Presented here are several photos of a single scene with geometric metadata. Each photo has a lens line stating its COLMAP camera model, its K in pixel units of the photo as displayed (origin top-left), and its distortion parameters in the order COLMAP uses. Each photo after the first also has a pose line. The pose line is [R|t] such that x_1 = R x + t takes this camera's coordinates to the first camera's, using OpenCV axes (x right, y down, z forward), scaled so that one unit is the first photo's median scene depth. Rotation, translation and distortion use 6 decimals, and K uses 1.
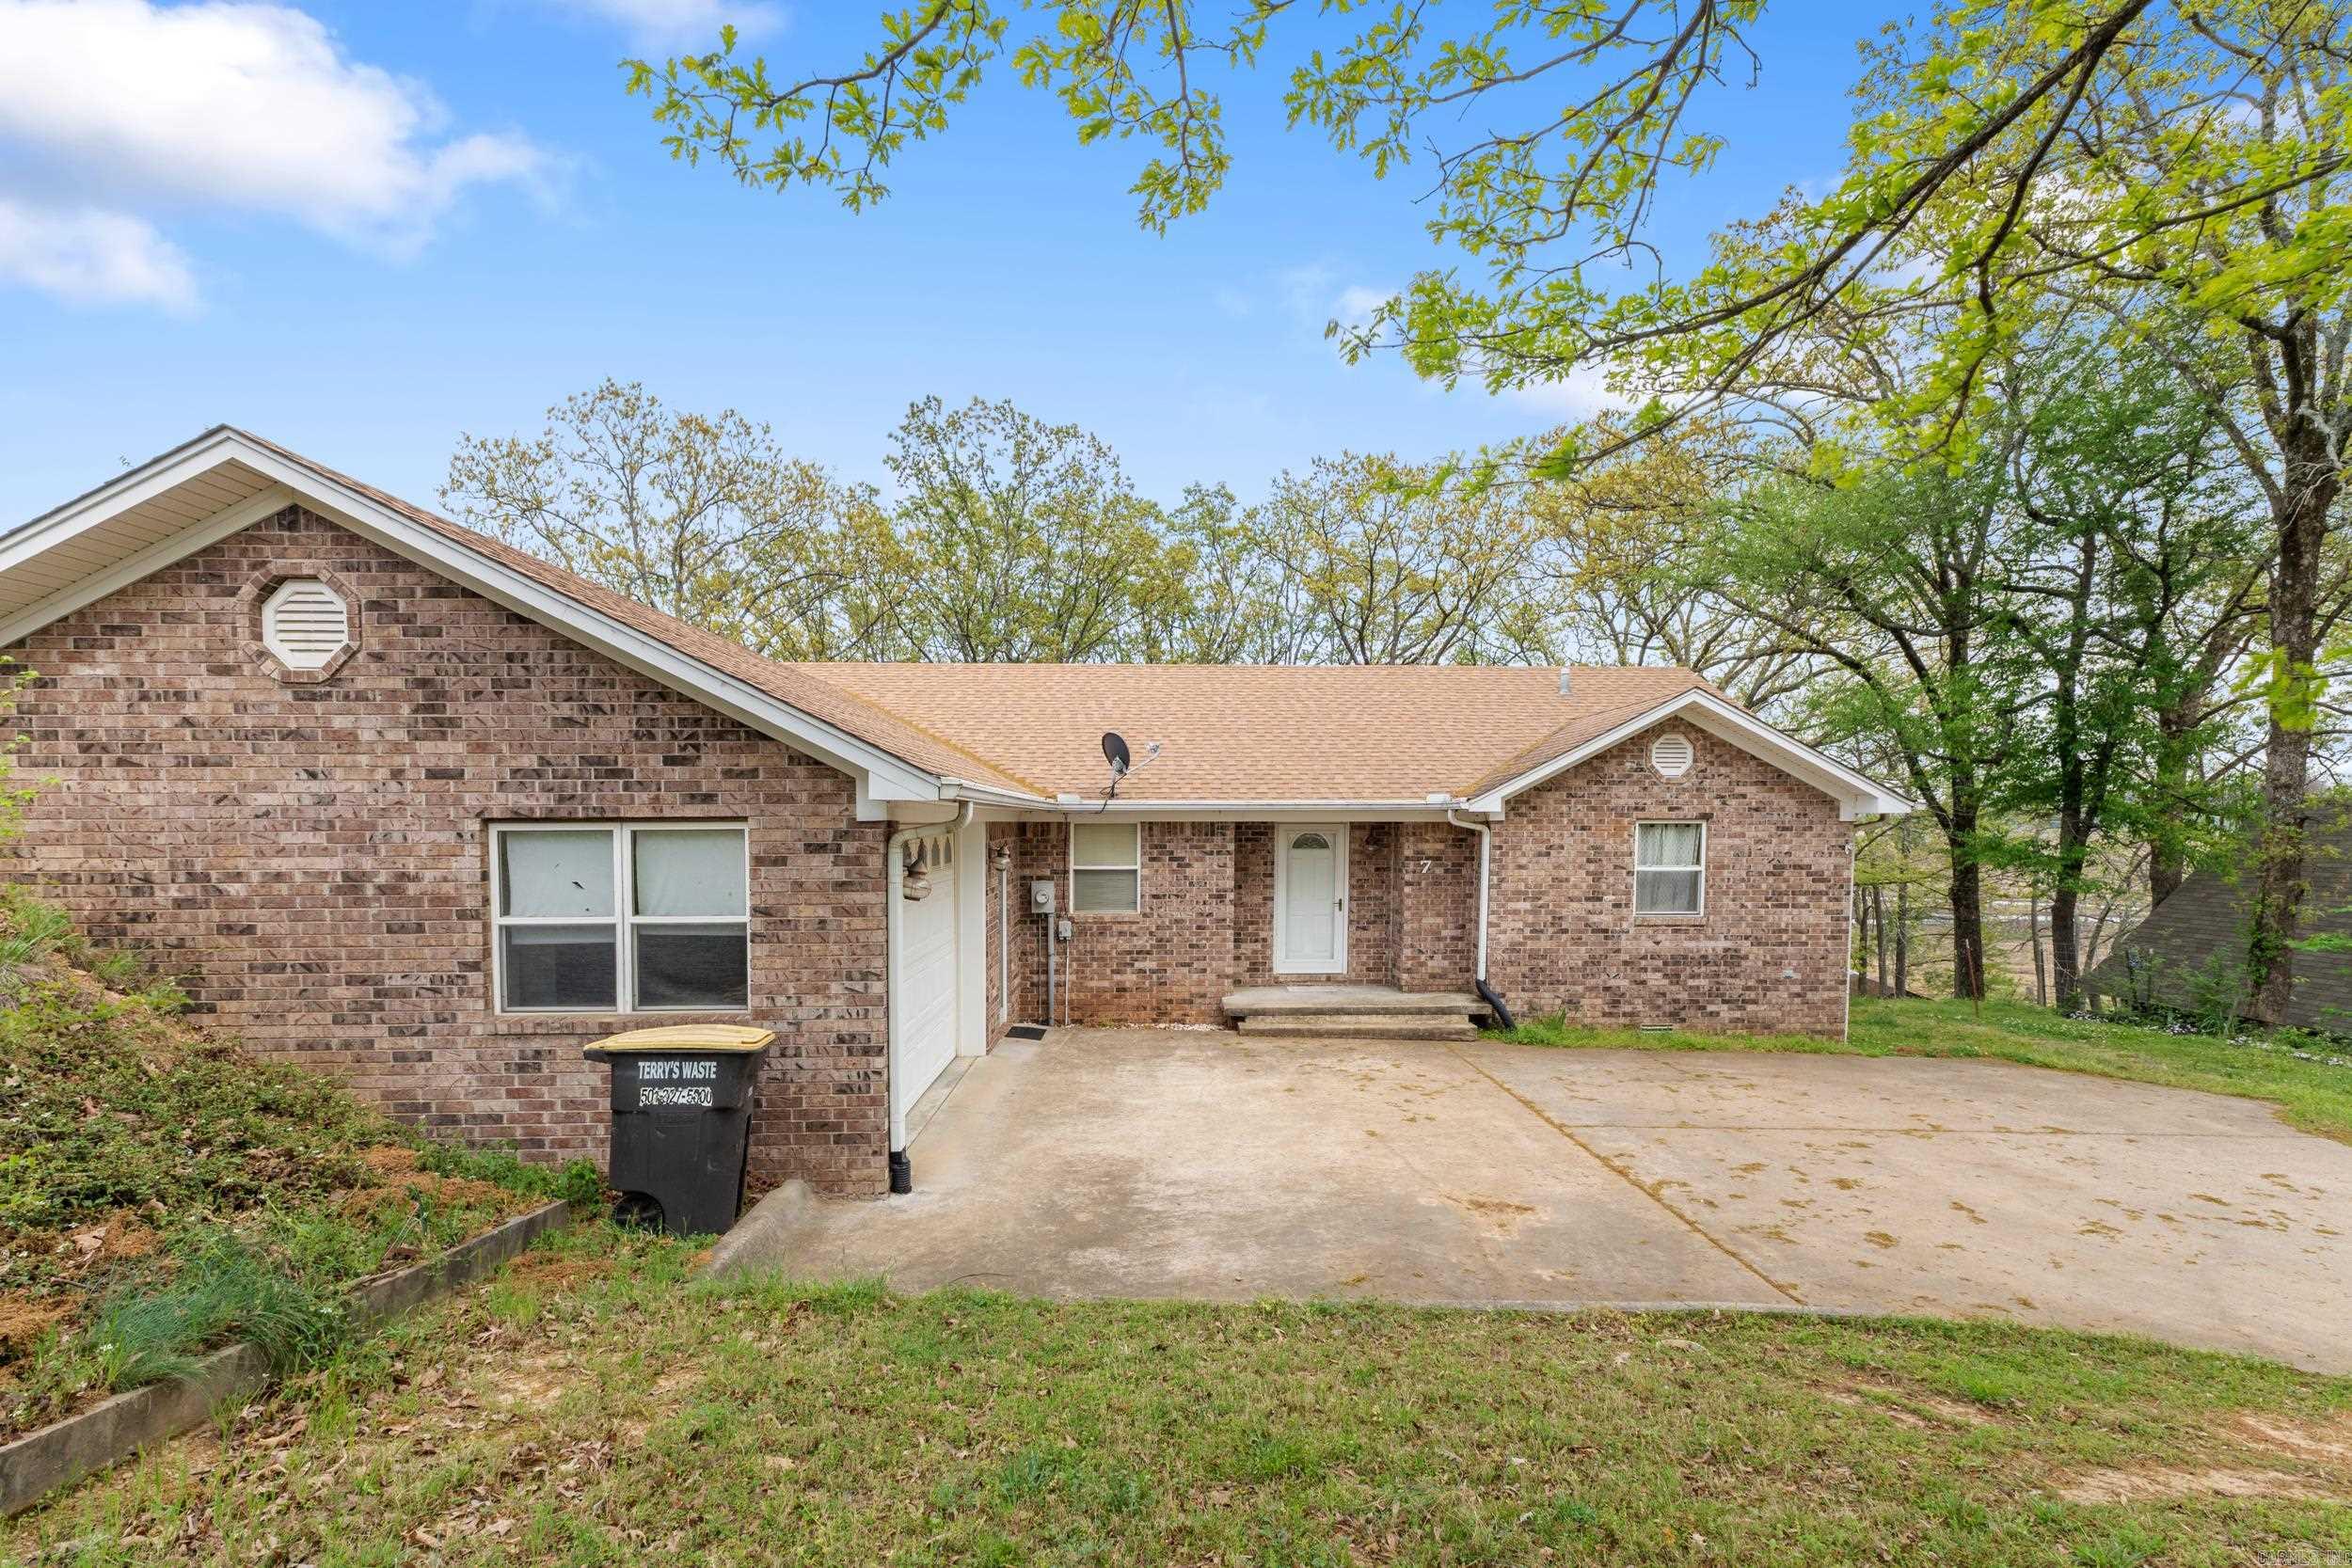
lens RADIAL K [[1049.8, 0, 1177.3], [0, 1049.8, 864.9], [0, 0, 1]] dist [0.001268, 0.000357]
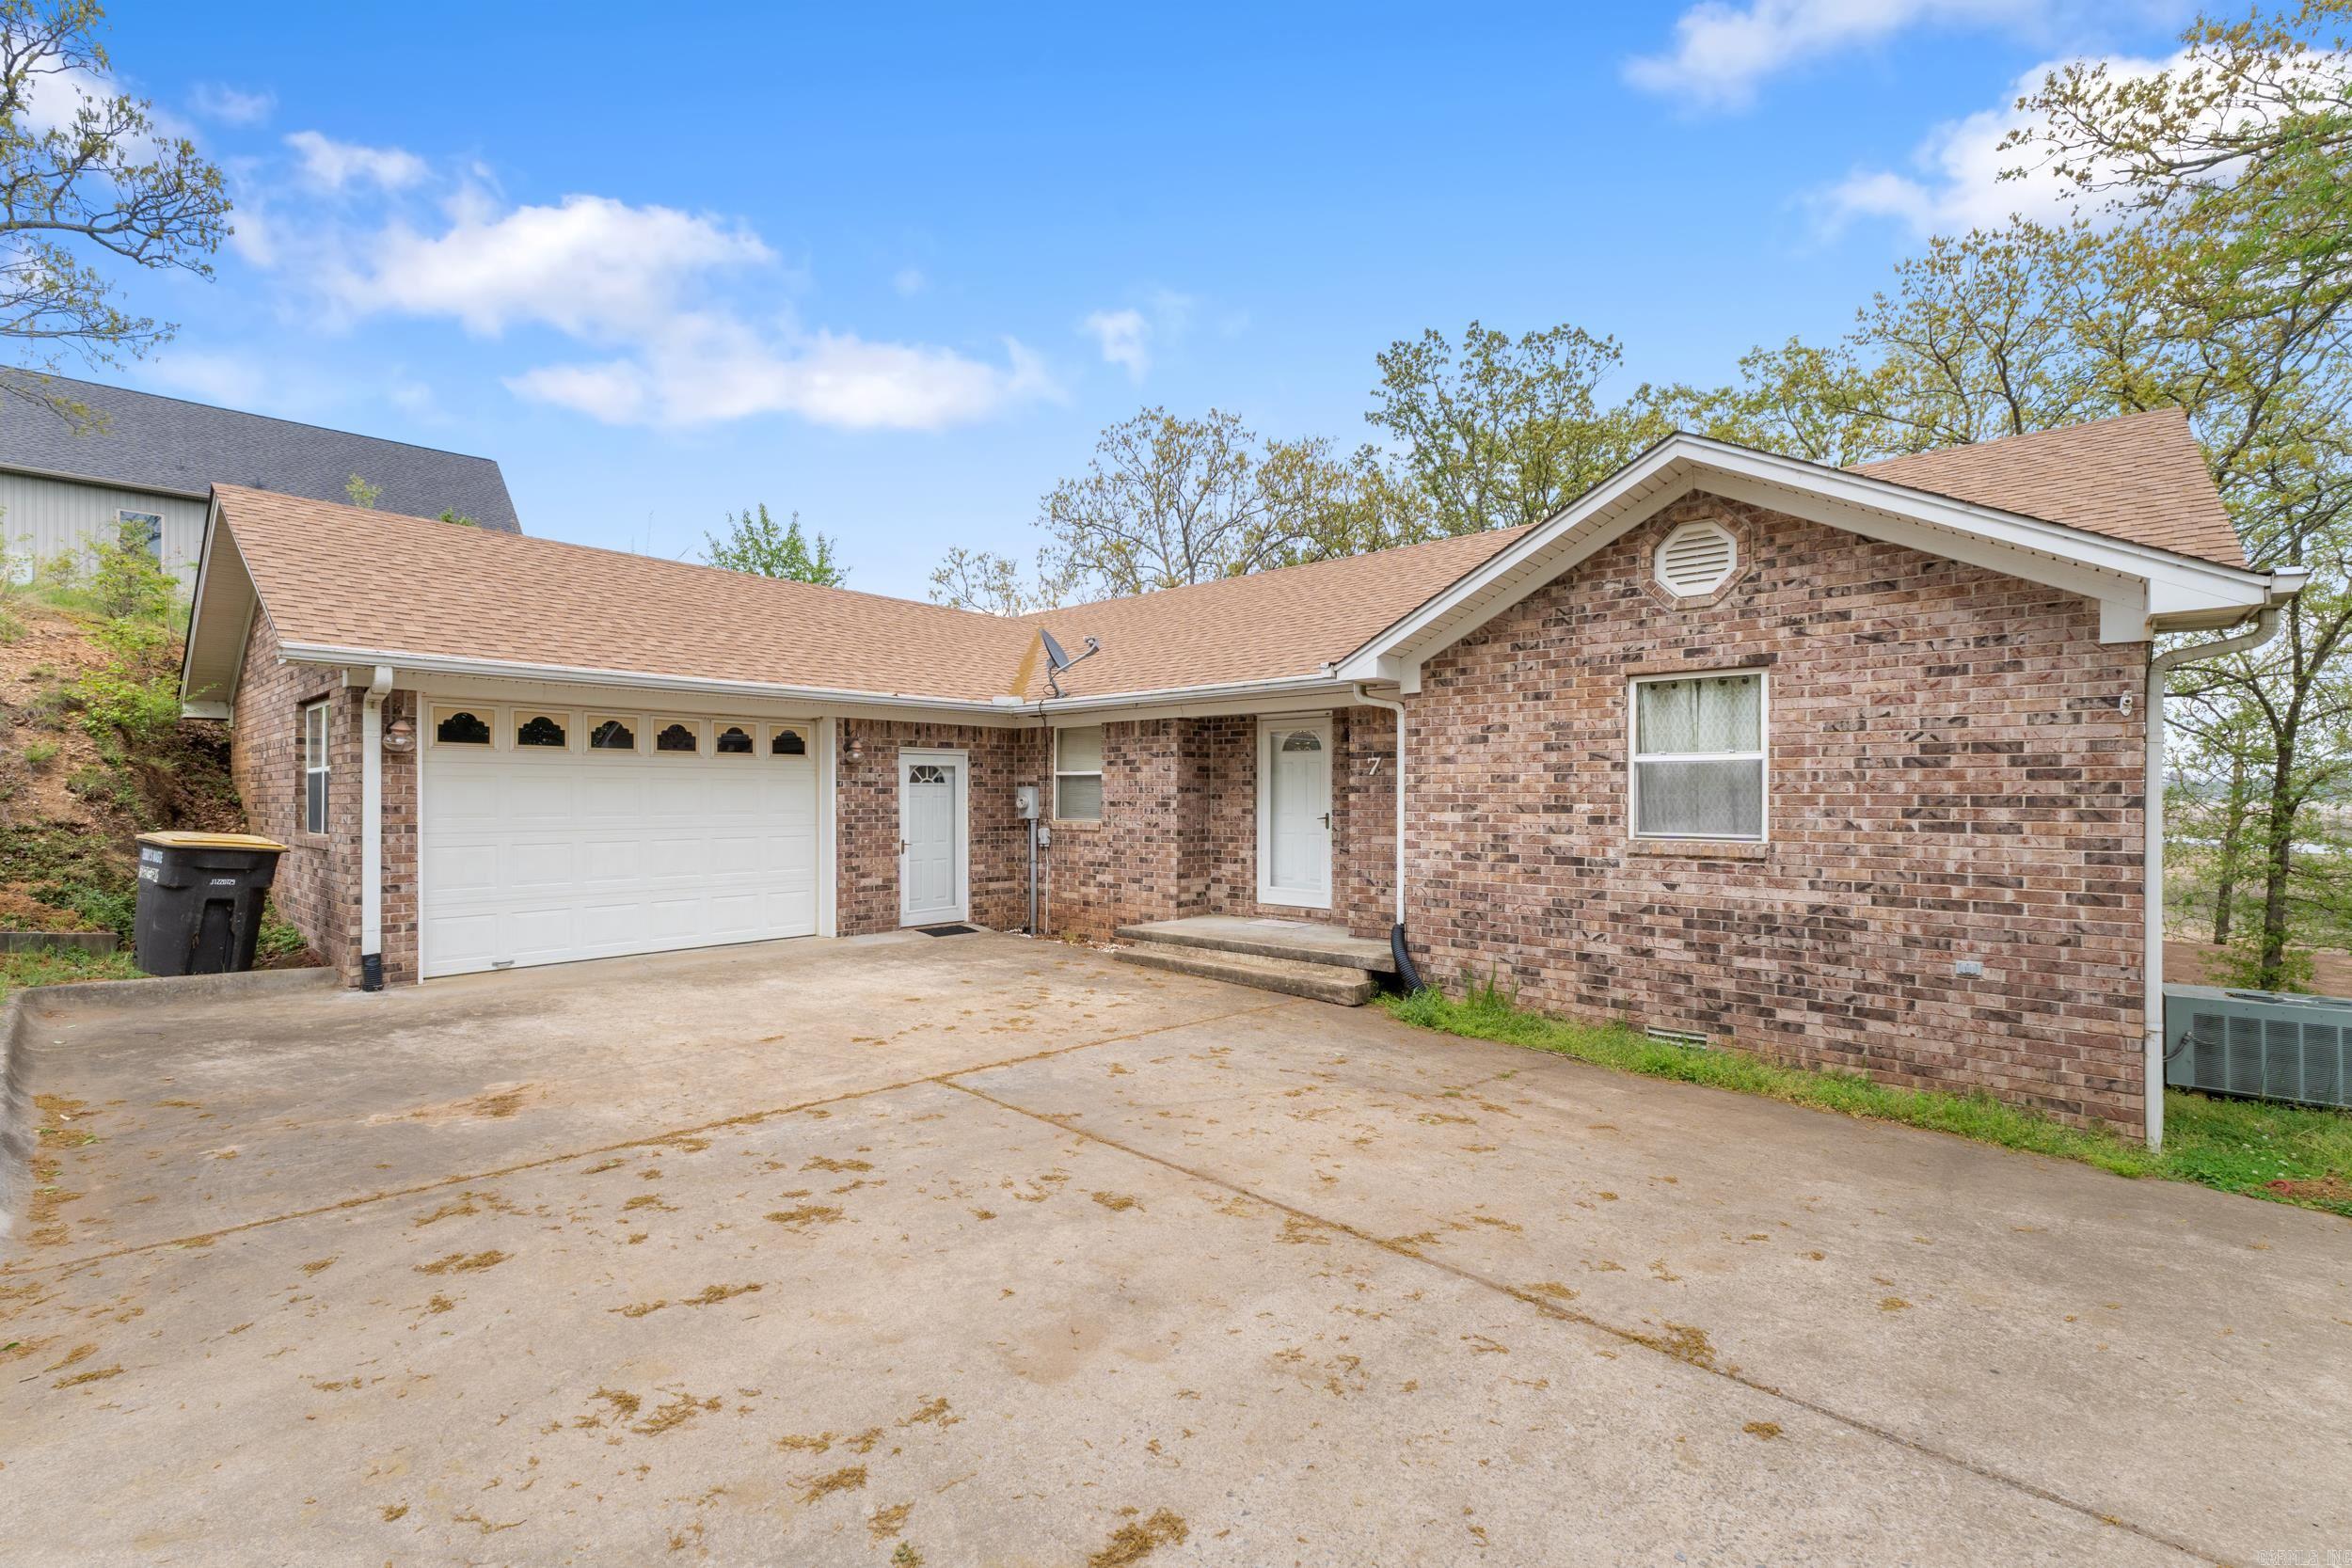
lens RADIAL K [[1016.2, 0, 1176.0], [0, 1016.2, 784.0], [0, 0, 1]] dist [0.005050, -0.000017]
pose [[0.724210, -0.007569, -0.689538, 0.644395], [-0.028443, 0.998761, -0.040836, 0.048518], [0.688993, 0.049186, 0.723097, 0.404635]]
